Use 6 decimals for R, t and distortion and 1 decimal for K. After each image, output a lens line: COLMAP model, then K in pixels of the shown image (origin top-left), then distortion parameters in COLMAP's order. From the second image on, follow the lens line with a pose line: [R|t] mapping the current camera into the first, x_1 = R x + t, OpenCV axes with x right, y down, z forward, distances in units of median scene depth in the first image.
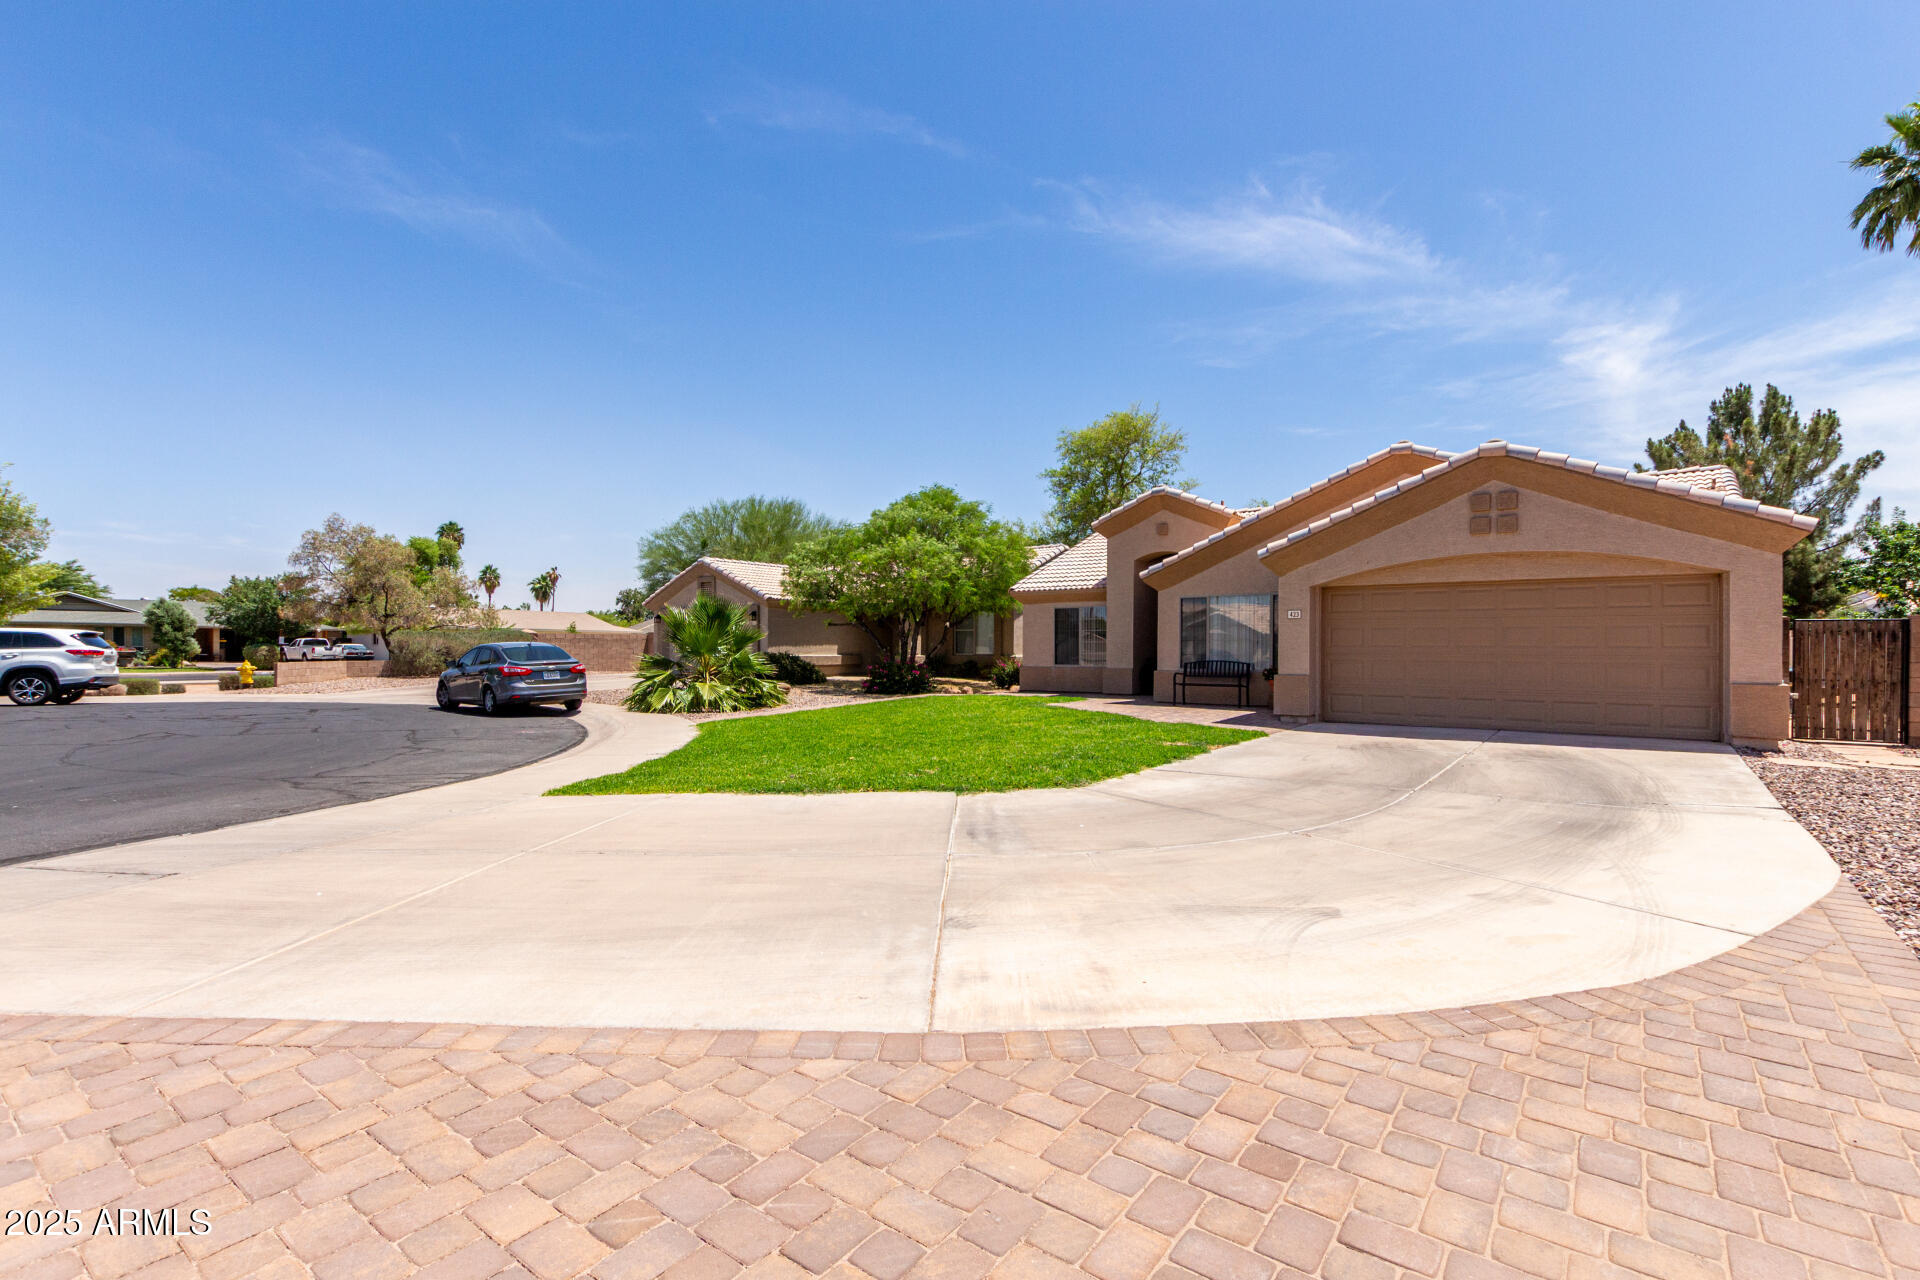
lens RADIAL K [[896.0, 0, 970.1], [0, 896.0, 635.7], [0, 0, 1]] dist [0.016555, -0.007139]
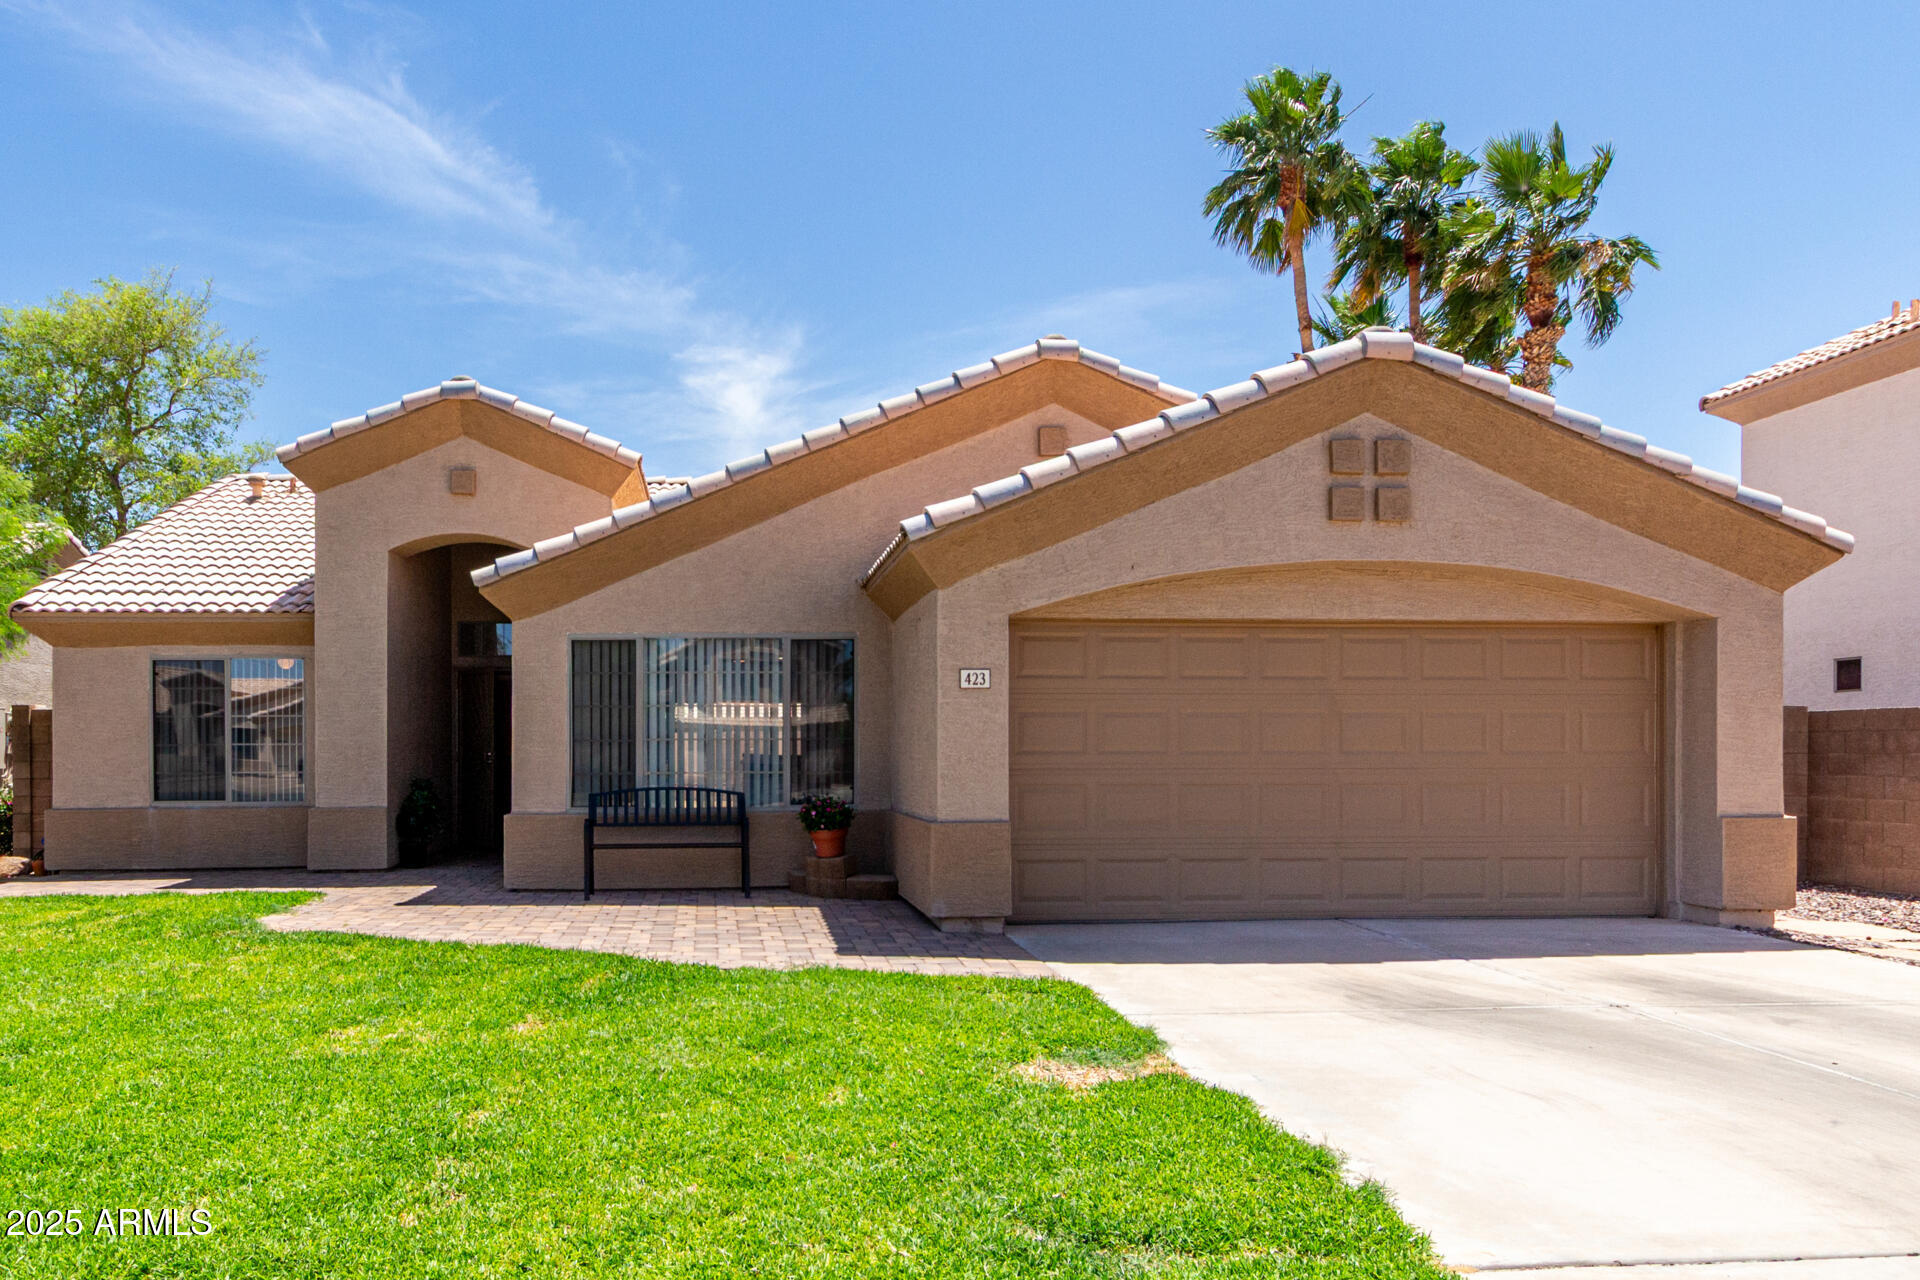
lens RADIAL K [[1365.6, 0, 871.9], [0, 1365.6, 664.2], [0, 0, 1]] dist [-0.006851, 0.001054]
pose [[0.751692, 0.032173, 0.658729, -0.059839], [-0.000606, 0.998843, -0.048093, -0.000505], [-0.659514, 0.035752, 0.750841, 0.361935]]
